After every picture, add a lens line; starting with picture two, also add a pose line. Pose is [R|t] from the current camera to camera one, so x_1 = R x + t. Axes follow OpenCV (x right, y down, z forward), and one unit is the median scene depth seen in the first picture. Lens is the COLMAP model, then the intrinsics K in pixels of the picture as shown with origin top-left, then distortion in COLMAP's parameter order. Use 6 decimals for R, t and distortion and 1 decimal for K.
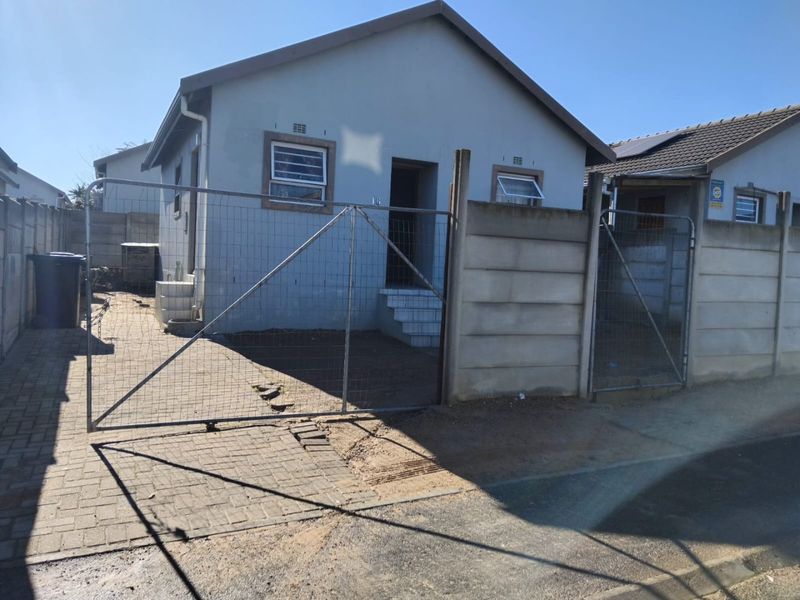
lens RADIAL K [[635.6, 0, 400.0], [0, 635.6, 300.0], [0, 0, 1]] dist [0.108508, -0.177128]
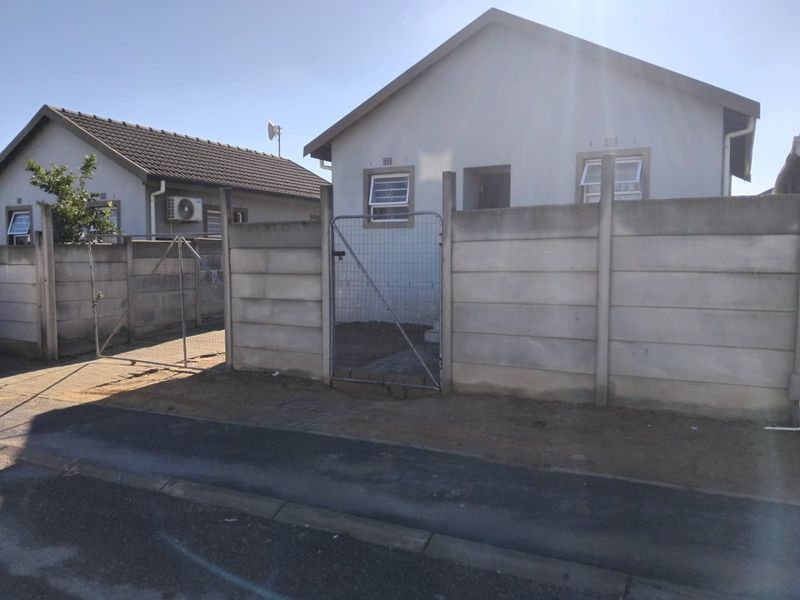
lens RADIAL K [[635.6, 0, 400.0], [0, 635.6, 300.0], [0, 0, 1]] dist [0.108508, -0.177128]
pose [[0.553700, 0.011482, -0.832637, 1.314315], [-0.016351, 0.999862, 0.002915, -0.001273], [0.832556, 0.012001, 0.553812, 0.487519]]
